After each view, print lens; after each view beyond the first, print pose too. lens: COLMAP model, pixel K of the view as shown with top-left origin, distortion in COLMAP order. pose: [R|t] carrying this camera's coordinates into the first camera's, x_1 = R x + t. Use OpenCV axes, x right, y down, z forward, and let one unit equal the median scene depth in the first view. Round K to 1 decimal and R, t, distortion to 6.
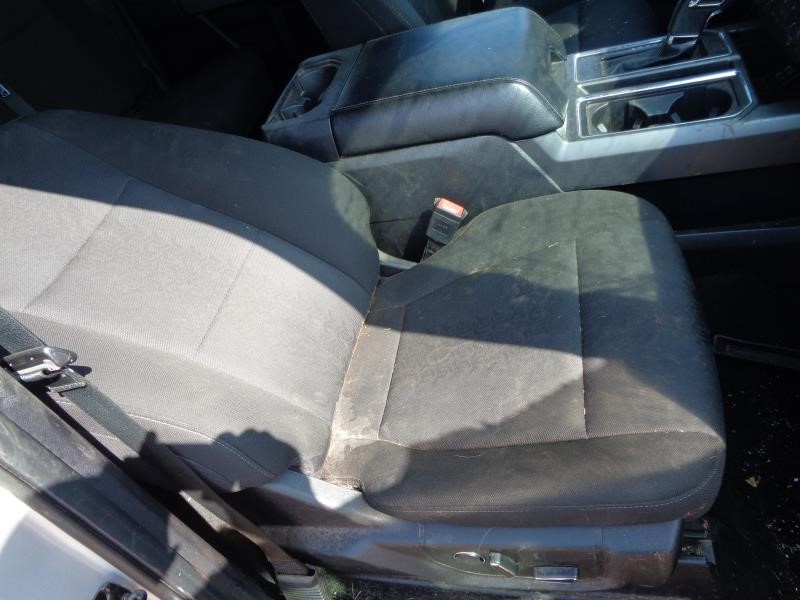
lens RADIAL K [[594.6, 0, 400.0], [0, 594.6, 300.0], [0, 0, 1]] dist [0.002923, 0.003135]
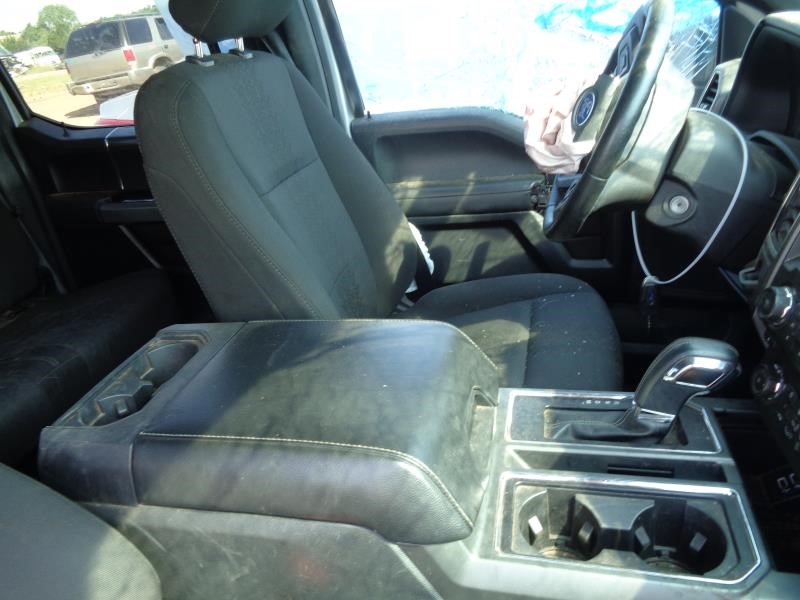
lens RADIAL K [[594.6, 0, 400.0], [0, 594.6, 300.0], [0, 0, 1]] dist [0.002923, 0.003135]
pose [[0.984697, 0.172096, 0.027459, 0.130816], [-0.154738, 0.935881, -0.316517, -0.298974], [-0.080170, 0.307424, 0.948189, 0.304856]]
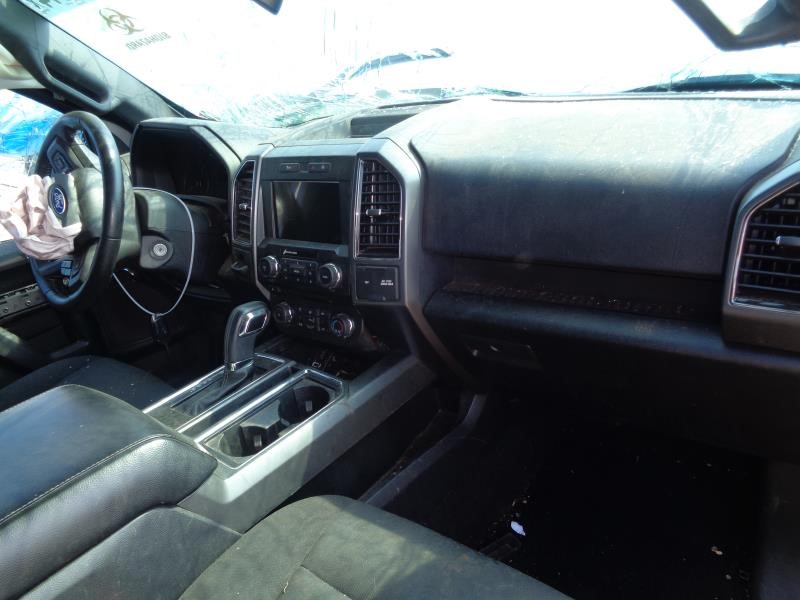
lens RADIAL K [[610.7, 0, 400.0], [0, 610.7, 300.0], [0, 0, 1]] dist [-0.001388, 0.001199]
pose [[0.511720, -0.148644, 0.846196, -0.305710], [0.607331, 0.759235, -0.233903, -0.095385], [-0.607693, 0.633614, 0.478792, 0.229163]]
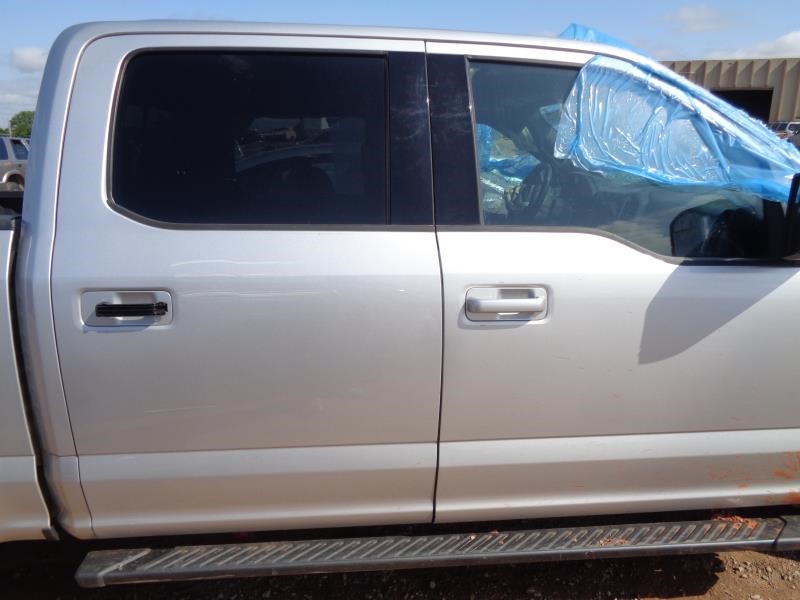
lens RADIAL K [[594.6, 0, 400.0], [0, 594.6, 300.0], [0, 0, 1]] dist [0.002923, 0.003135]
pose [[0.917527, 0.225839, 0.327323, -1.047628], [0.000508, 0.822430, -0.568867, 1.227602], [-0.397673, 0.522117, 0.754487, -0.644818]]
